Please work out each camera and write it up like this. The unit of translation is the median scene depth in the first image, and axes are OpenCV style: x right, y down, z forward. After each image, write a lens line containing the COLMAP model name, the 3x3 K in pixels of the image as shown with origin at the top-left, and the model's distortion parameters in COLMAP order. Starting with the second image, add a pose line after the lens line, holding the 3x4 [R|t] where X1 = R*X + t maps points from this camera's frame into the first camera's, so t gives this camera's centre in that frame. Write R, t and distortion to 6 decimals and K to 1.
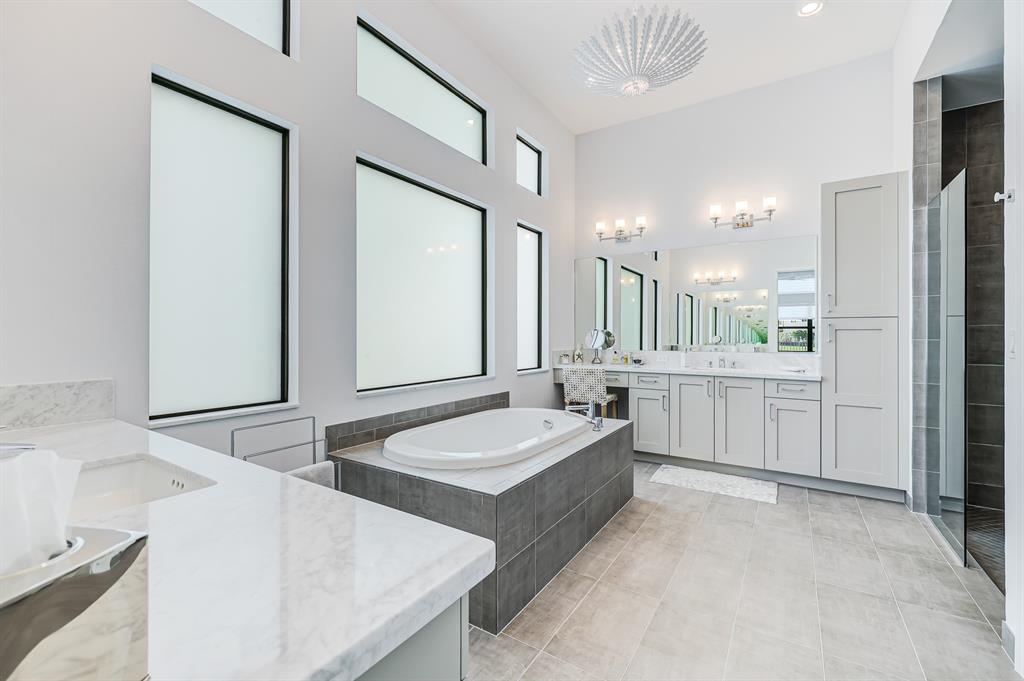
lens RADIAL K [[442.4, 0, 512.0], [0, 442.4, 340.5], [0, 0, 1]] dist [0.020232, 0.000047]
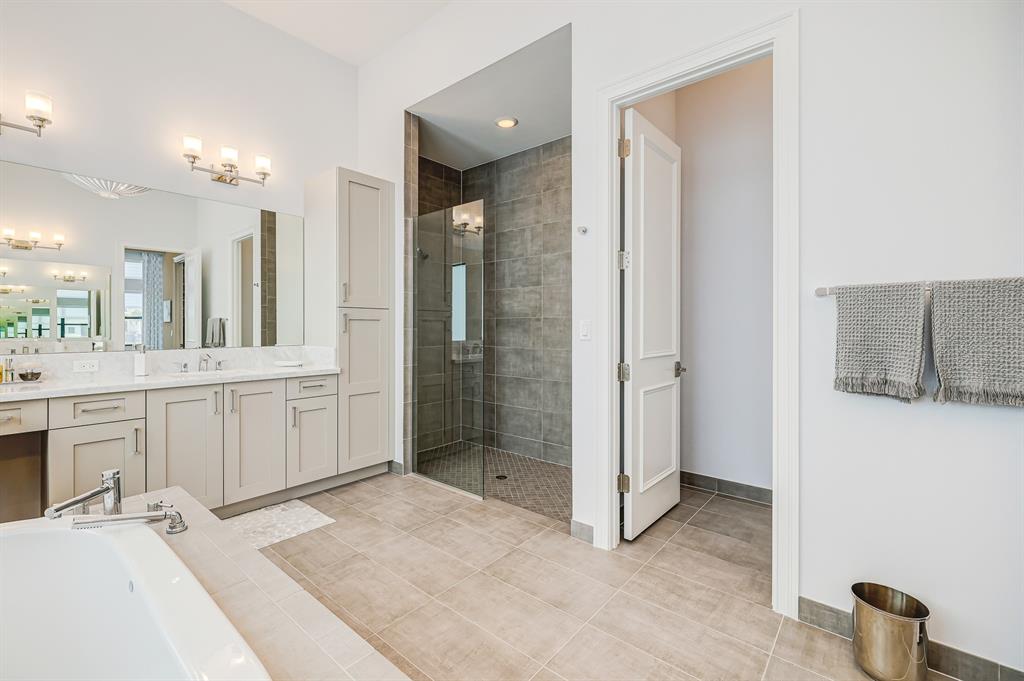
lens RADIAL K [[438.5, 0, 499.5], [0, 438.5, 331.1], [0, 0, 1]] dist [-0.000159, -0.000274]
pose [[0.157916, -0.010647, 0.987395, -0.177949], [0.014104, 0.999864, 0.008526, -0.002457], [-0.987352, 0.012580, 0.158045, 0.520520]]
